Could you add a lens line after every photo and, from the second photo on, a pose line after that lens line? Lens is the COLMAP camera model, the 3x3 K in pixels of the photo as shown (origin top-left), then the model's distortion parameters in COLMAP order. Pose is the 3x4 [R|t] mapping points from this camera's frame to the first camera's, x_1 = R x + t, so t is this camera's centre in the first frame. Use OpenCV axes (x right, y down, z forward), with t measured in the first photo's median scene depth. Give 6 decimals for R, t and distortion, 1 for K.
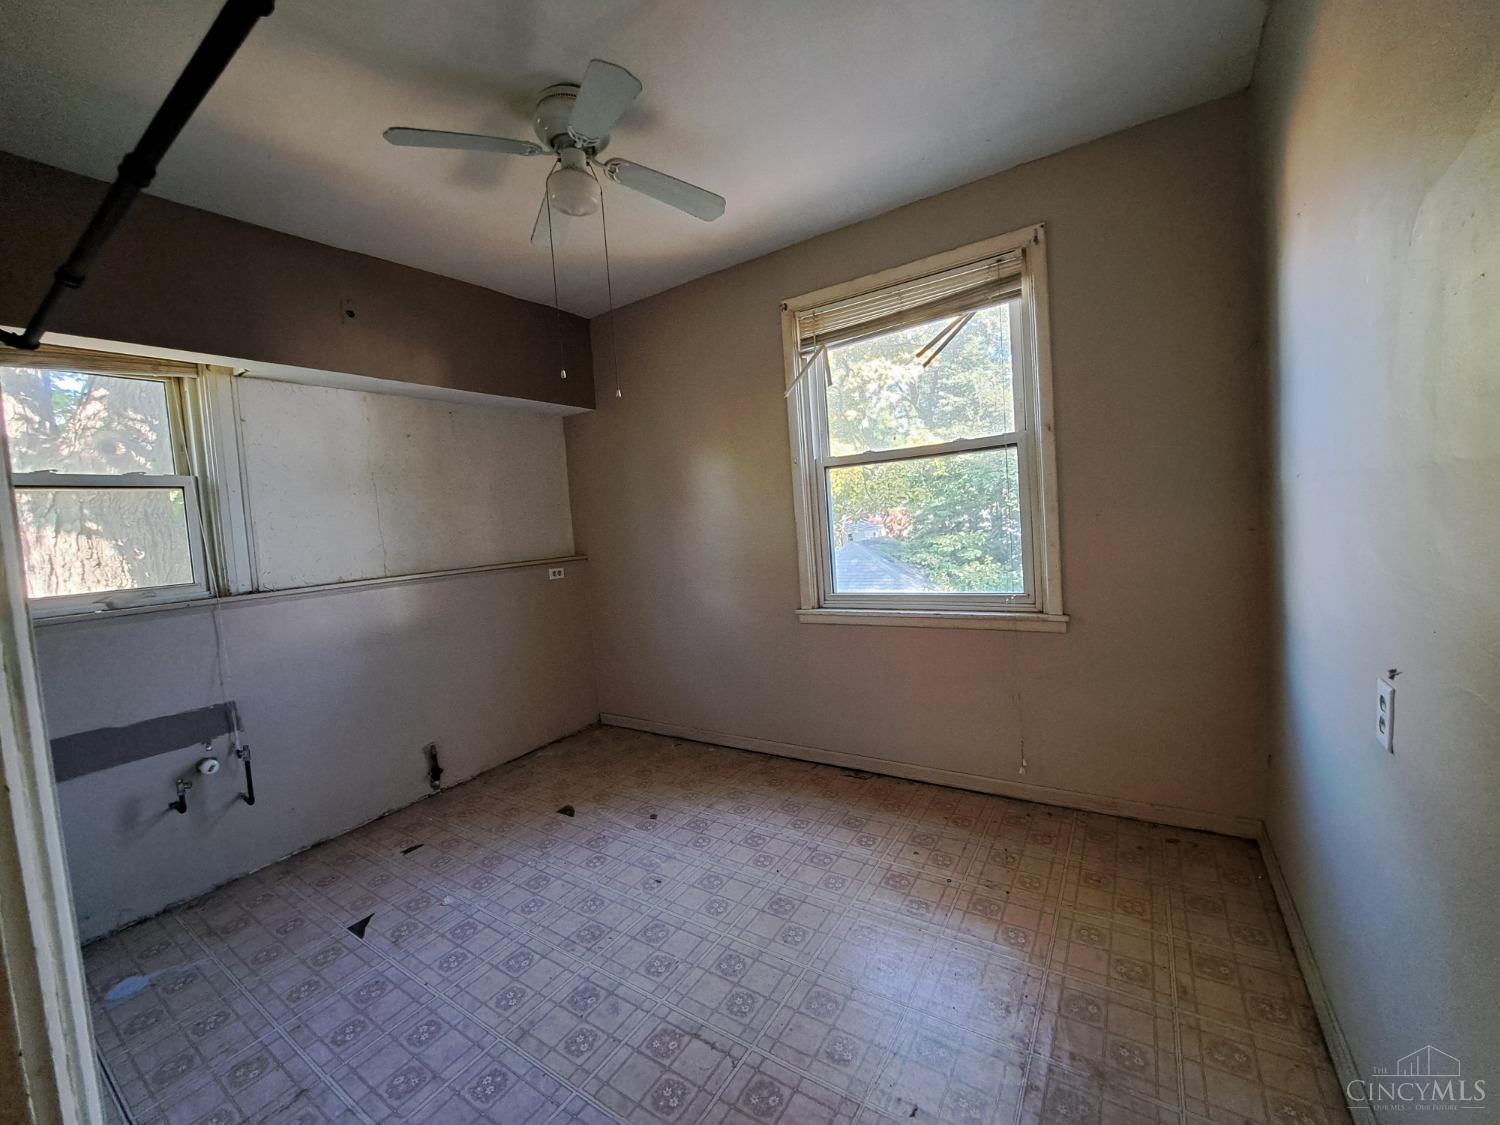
lens RADIAL K [[594.5, 0, 745.0], [0, 594.5, 557.6], [0, 0, 1]] dist [-0.009926, -0.000759]
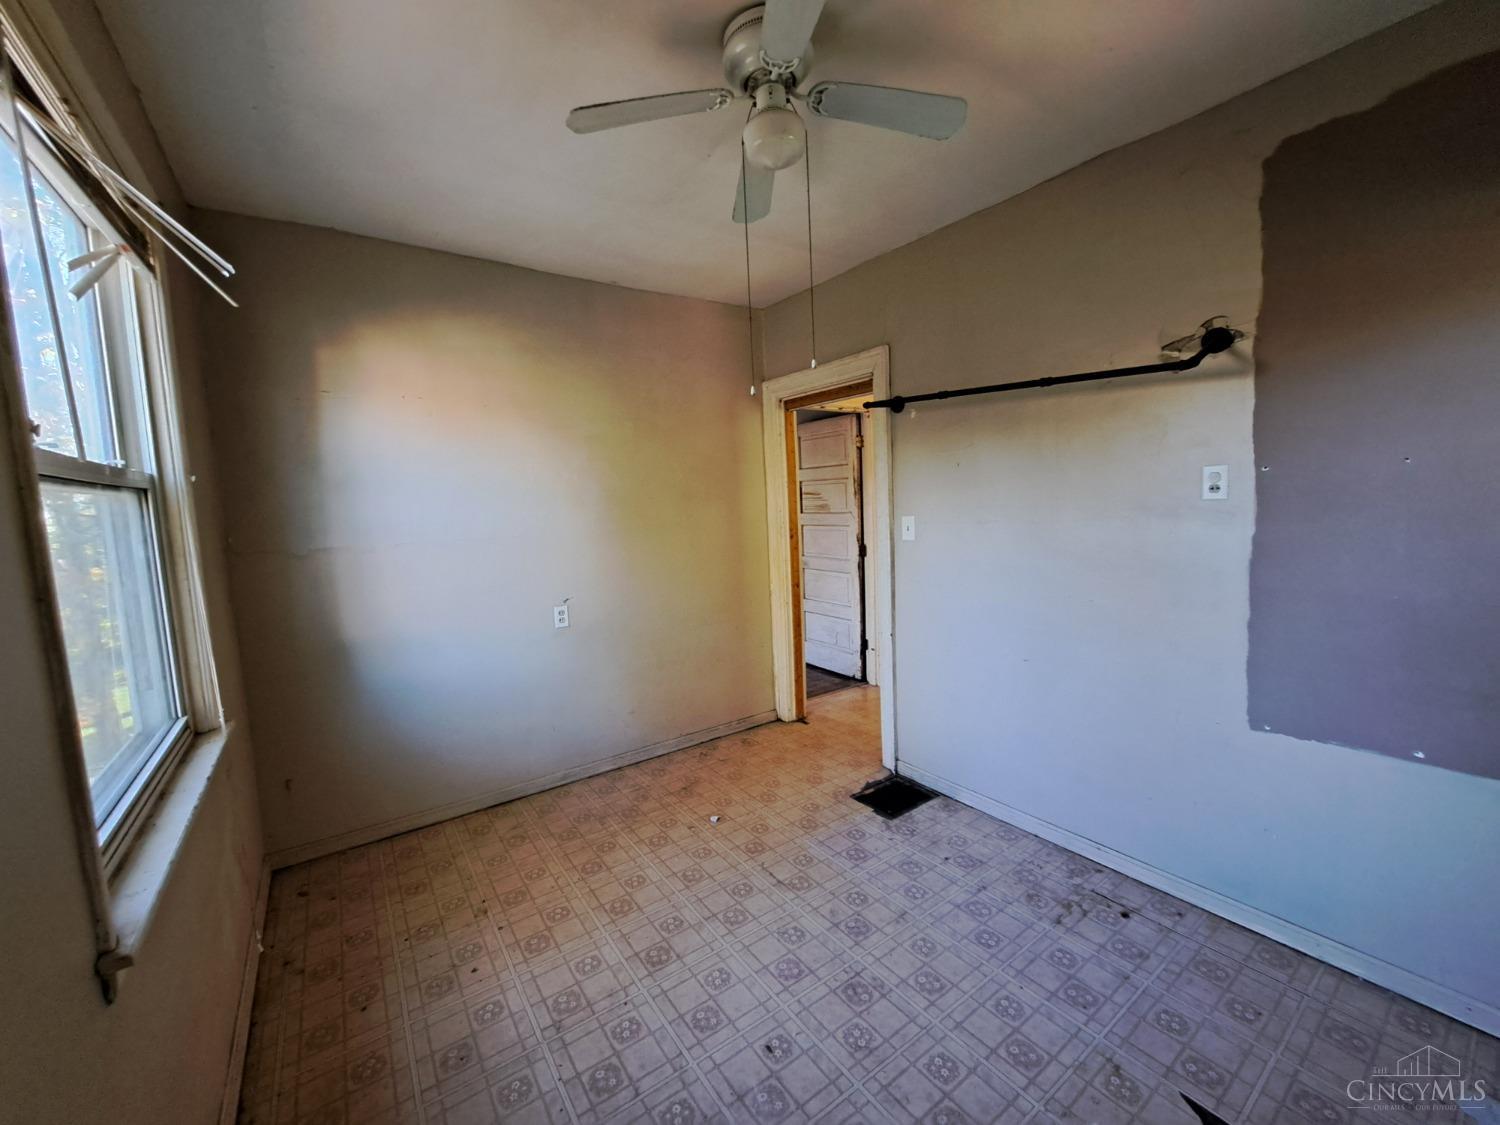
lens RADIAL K [[594.5, 0, 750.2], [0, 594.5, 560.6], [0, 0, 1]] dist [-0.009926, -0.000759]
pose [[-0.926490, 0.072802, 0.369209, -0.502605], [0.130075, 0.982590, 0.132658, -0.155537], [-0.353123, 0.170931, -0.919830, 1.818494]]
